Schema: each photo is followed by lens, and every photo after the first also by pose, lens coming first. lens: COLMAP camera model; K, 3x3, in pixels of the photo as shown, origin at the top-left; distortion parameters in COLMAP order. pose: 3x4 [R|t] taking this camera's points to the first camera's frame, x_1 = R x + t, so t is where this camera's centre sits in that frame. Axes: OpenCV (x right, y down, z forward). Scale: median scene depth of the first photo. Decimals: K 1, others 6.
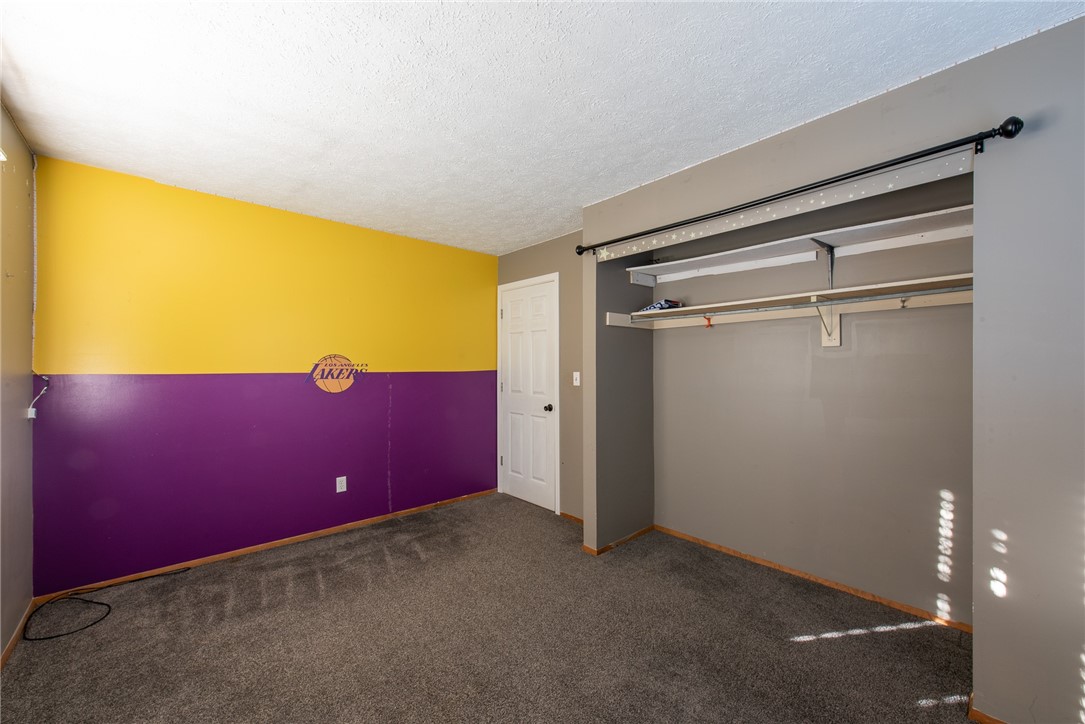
lens RADIAL K [[422.8, 0, 548.7], [0, 422.8, 365.1], [0, 0, 1]] dist [0.008613, -0.000339]
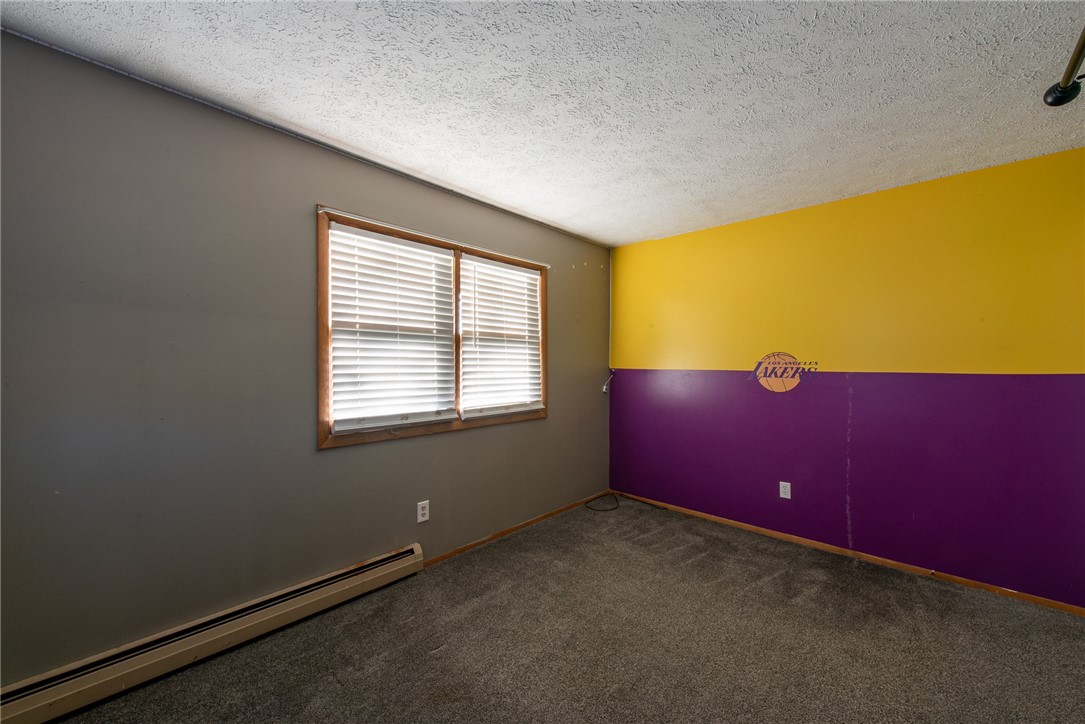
lens RADIAL K [[423.6, 0, 541.6], [0, 423.6, 365.4], [0, 0, 1]] dist [0.008931, -0.000529]
pose [[0.082167, 0.004406, -0.996609, 0.462643], [-0.004507, 0.999982, 0.004049, 0.003676], [0.996608, 0.004159, 0.082186, 0.437873]]
